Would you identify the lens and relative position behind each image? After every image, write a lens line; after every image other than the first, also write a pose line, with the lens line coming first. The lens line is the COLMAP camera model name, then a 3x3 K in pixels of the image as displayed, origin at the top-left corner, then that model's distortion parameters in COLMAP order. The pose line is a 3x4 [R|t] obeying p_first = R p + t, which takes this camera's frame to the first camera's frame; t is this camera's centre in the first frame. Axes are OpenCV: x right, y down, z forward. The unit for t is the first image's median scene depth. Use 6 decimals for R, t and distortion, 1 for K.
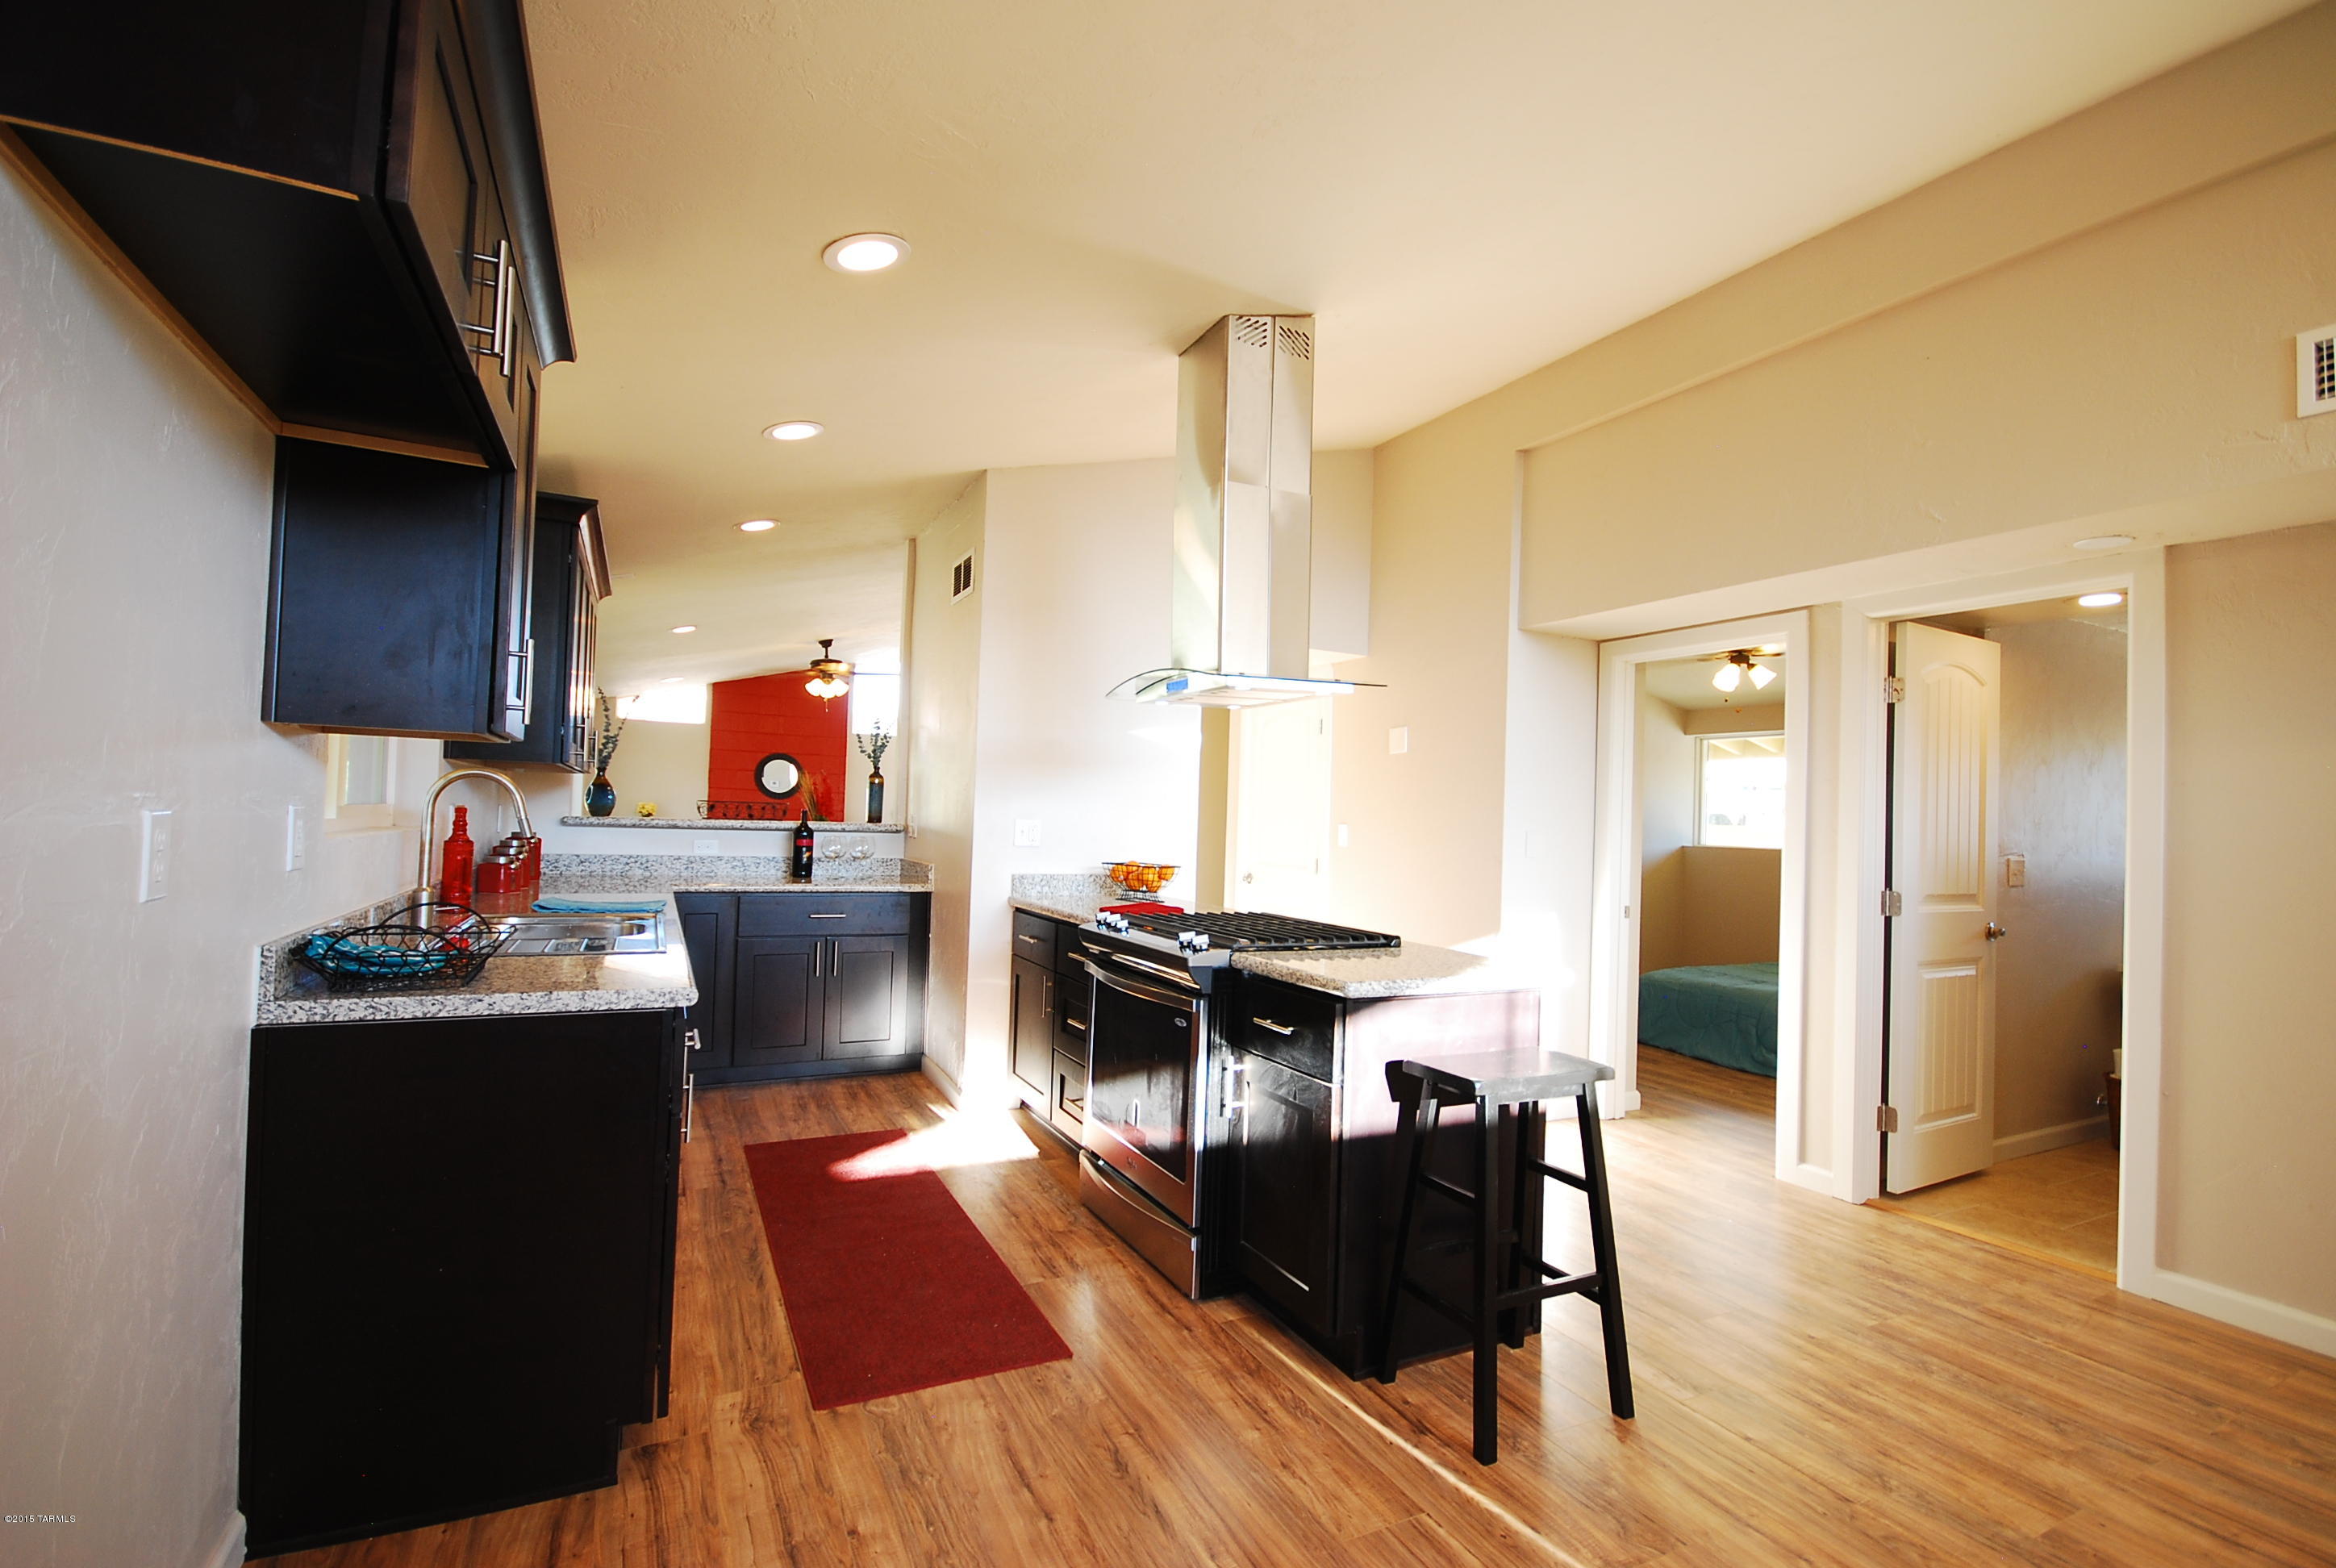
lens RADIAL K [[1031.2, 0, 1164.7], [0, 1031.2, 789.8], [0, 0, 1]] dist [0.003945, -0.008829]
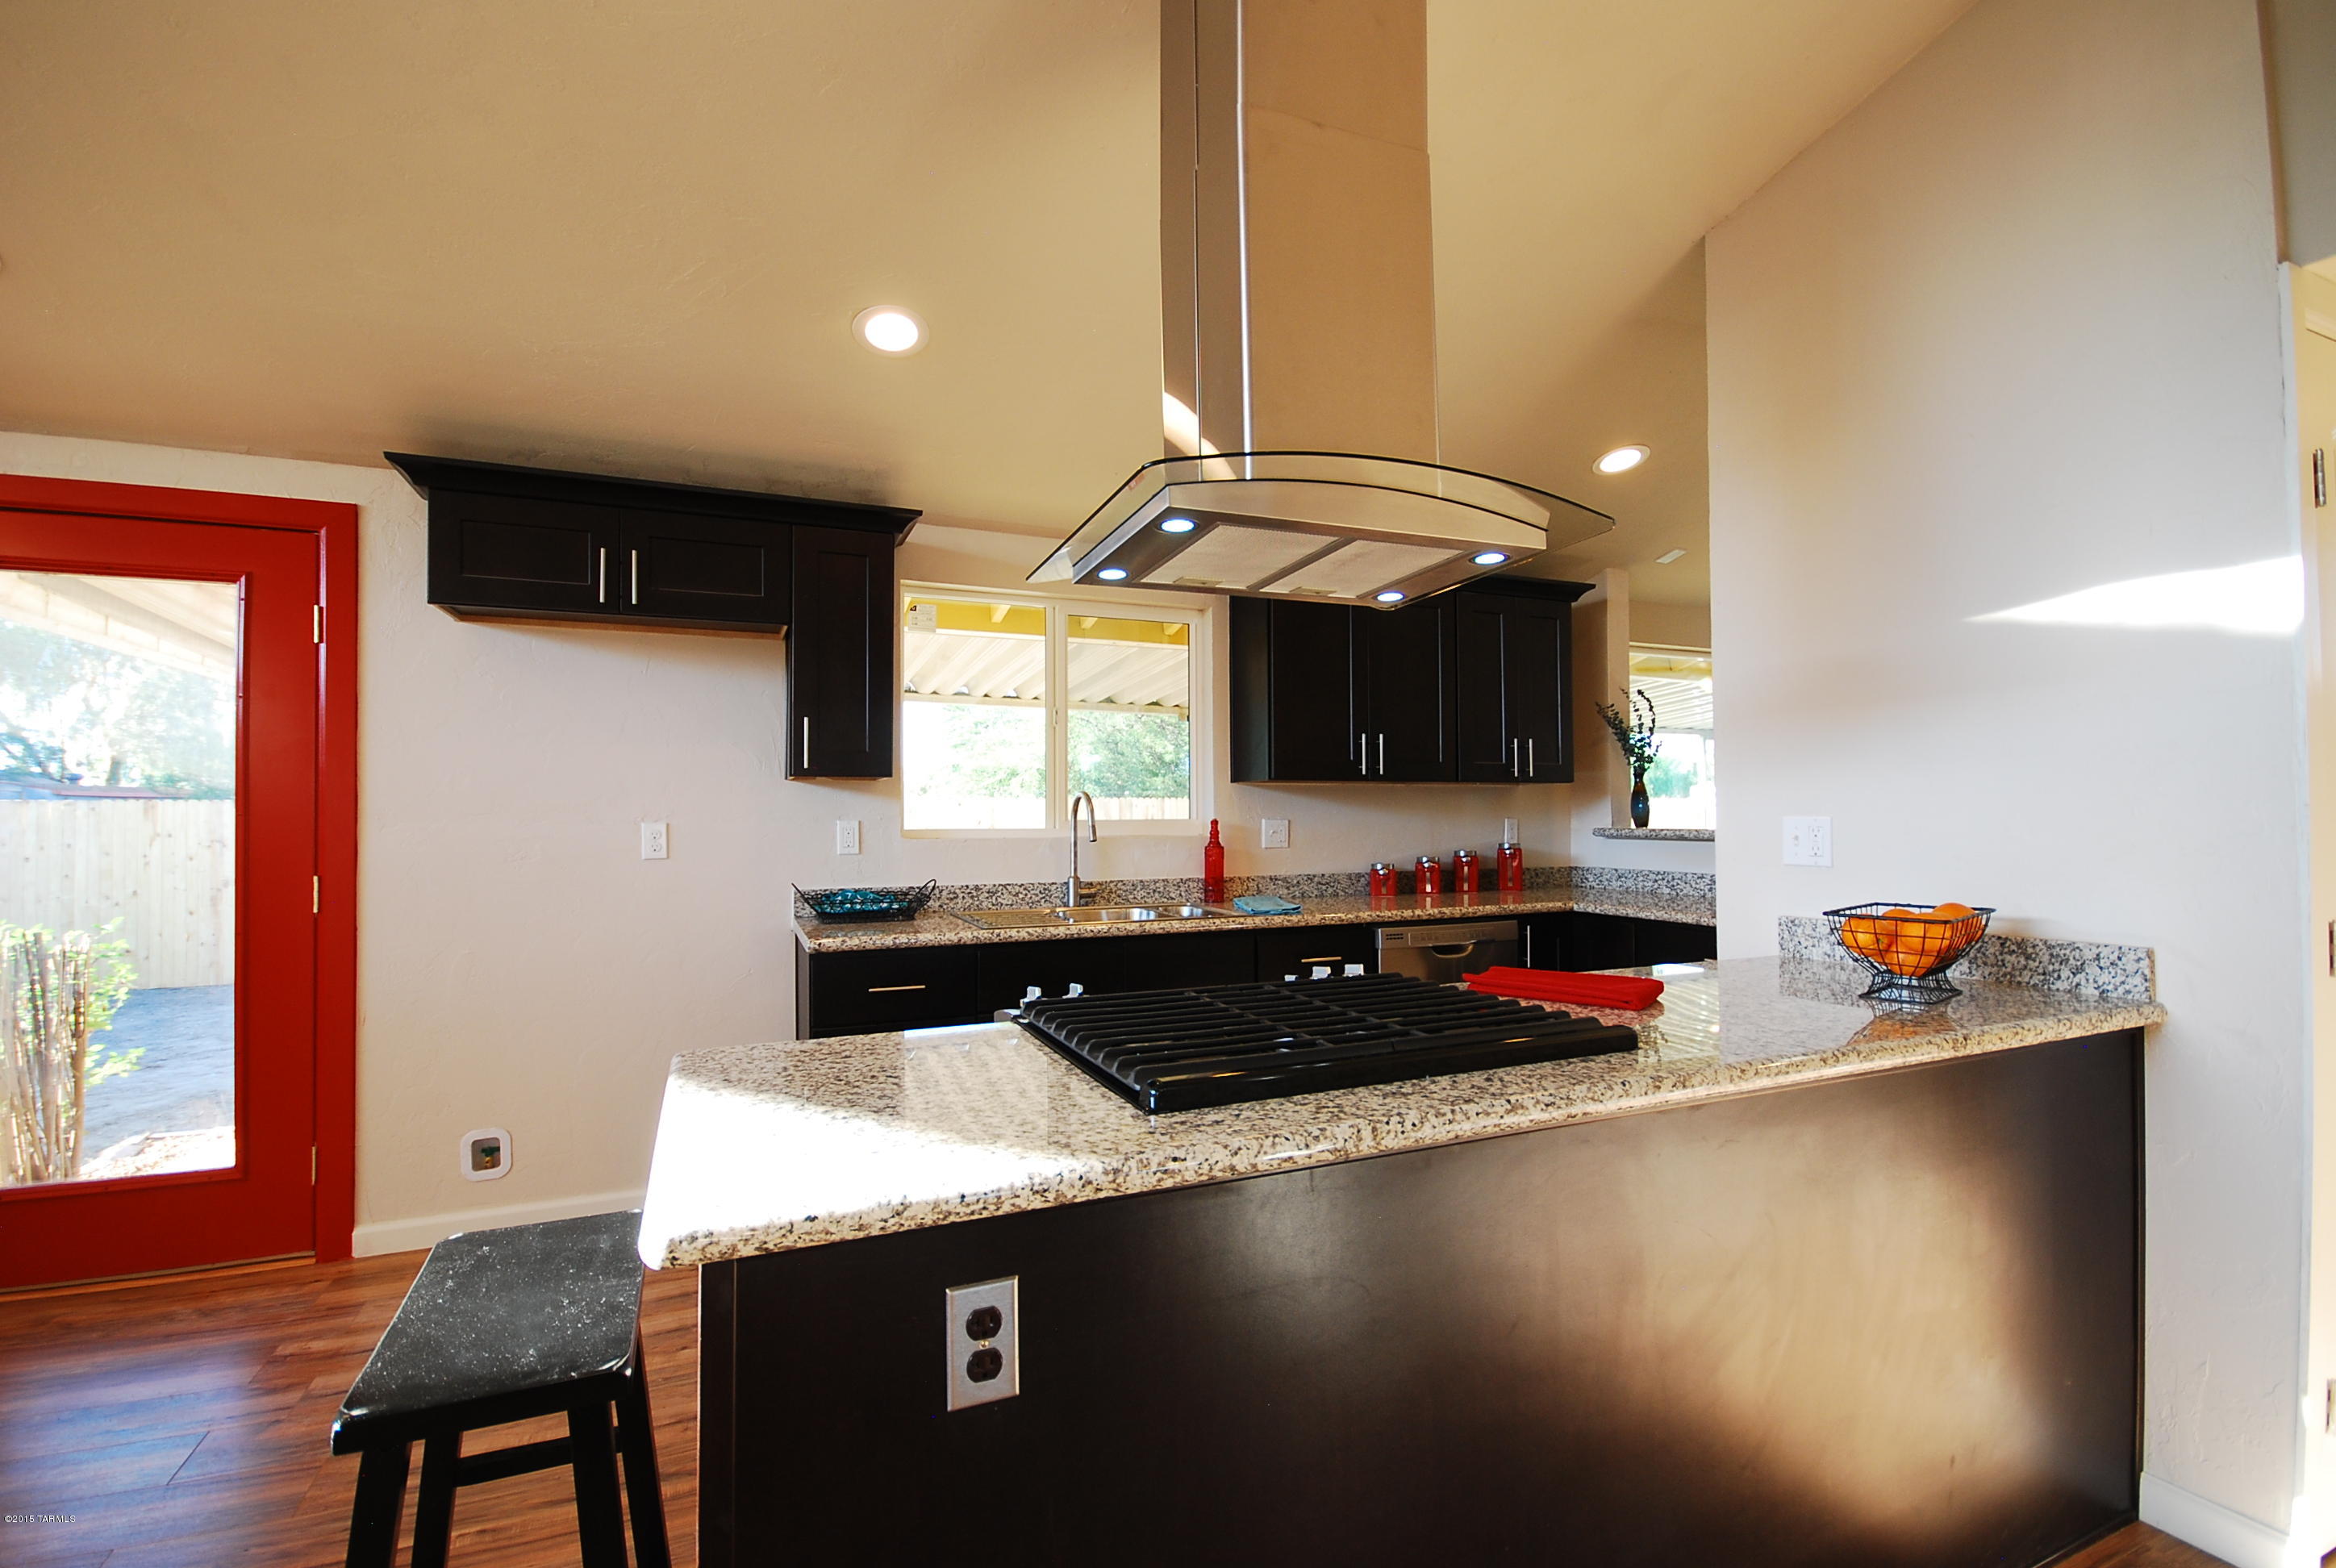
lens RADIAL K [[1031.2, 0, 1158.8], [0, 1031.2, 795.4], [0, 0, 1]] dist [0.003945, -0.008829]
pose [[-0.058590, -0.051127, -0.996972, 0.630996], [0.030676, 0.998124, -0.052989, 0.053857], [0.997811, -0.033688, -0.056911, 1.041249]]
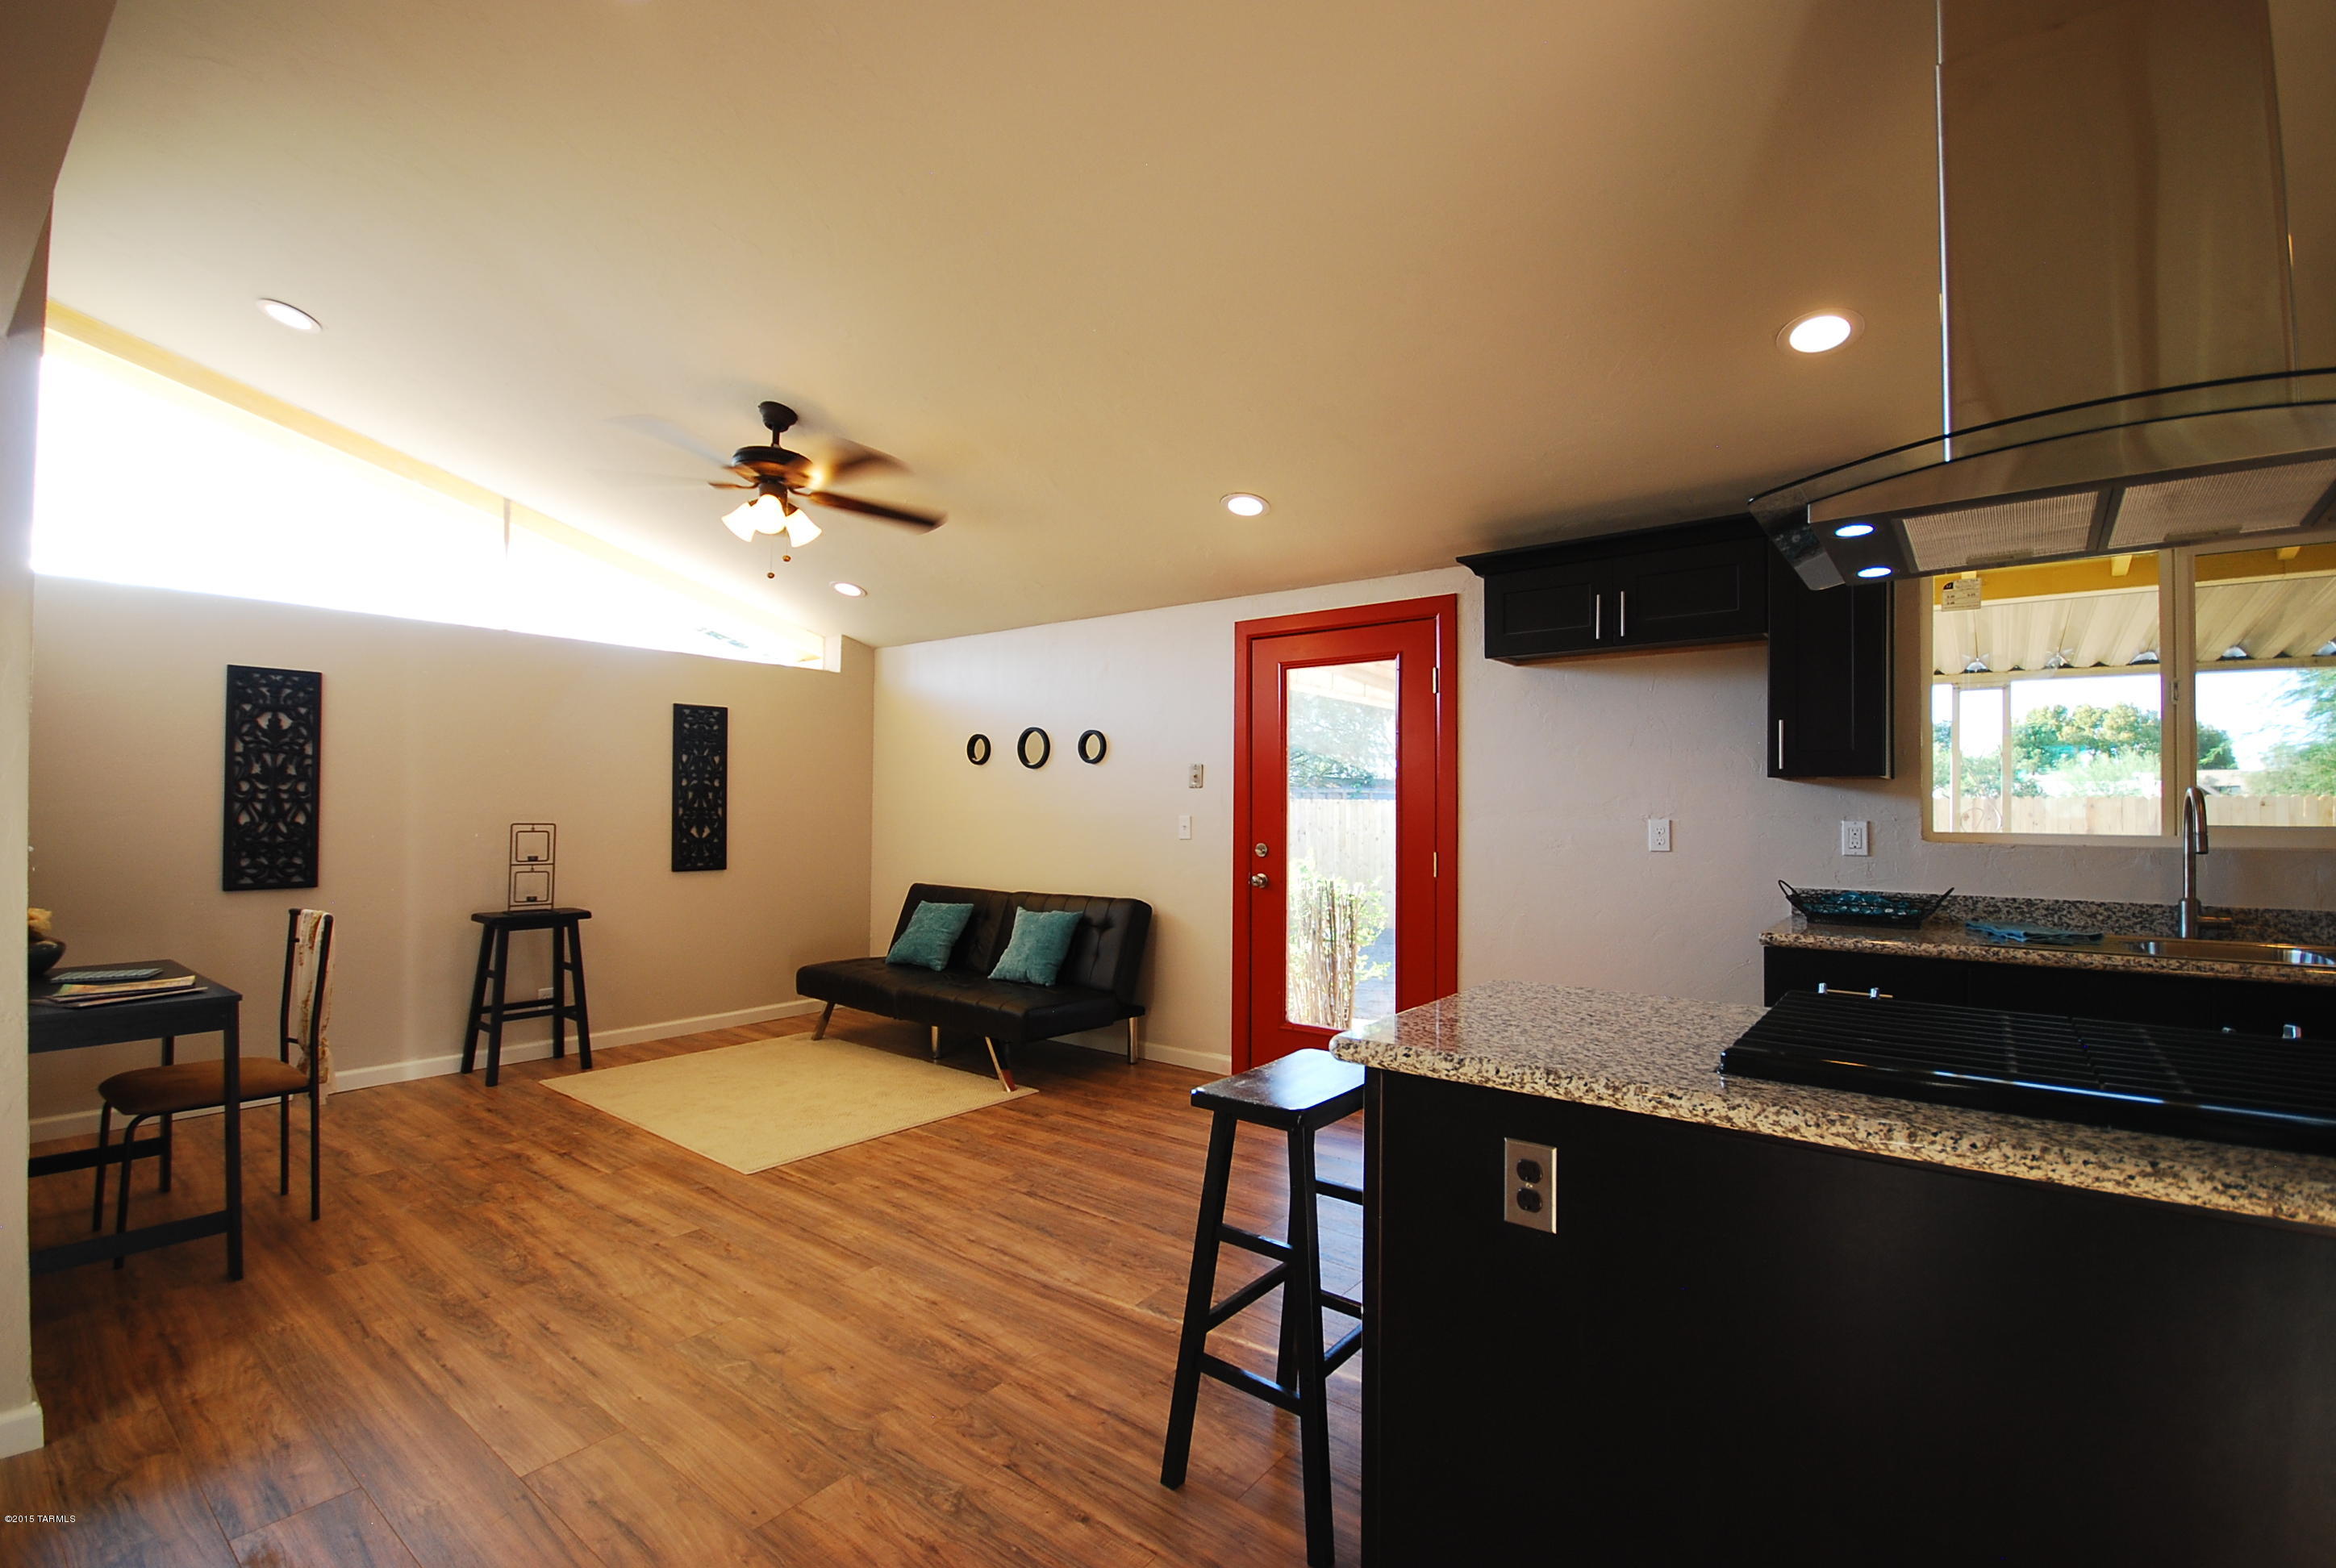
lens RADIAL K [[1031.2, 0, 1170.8], [0, 1031.2, 797.8], [0, 0, 1]] dist [0.003945, -0.008829]
pose [[-0.900704, -0.045601, -0.432033, 0.654421], [-0.025499, 0.998311, -0.052210, 0.062576], [0.433684, -0.036009, -0.900345, 1.323546]]
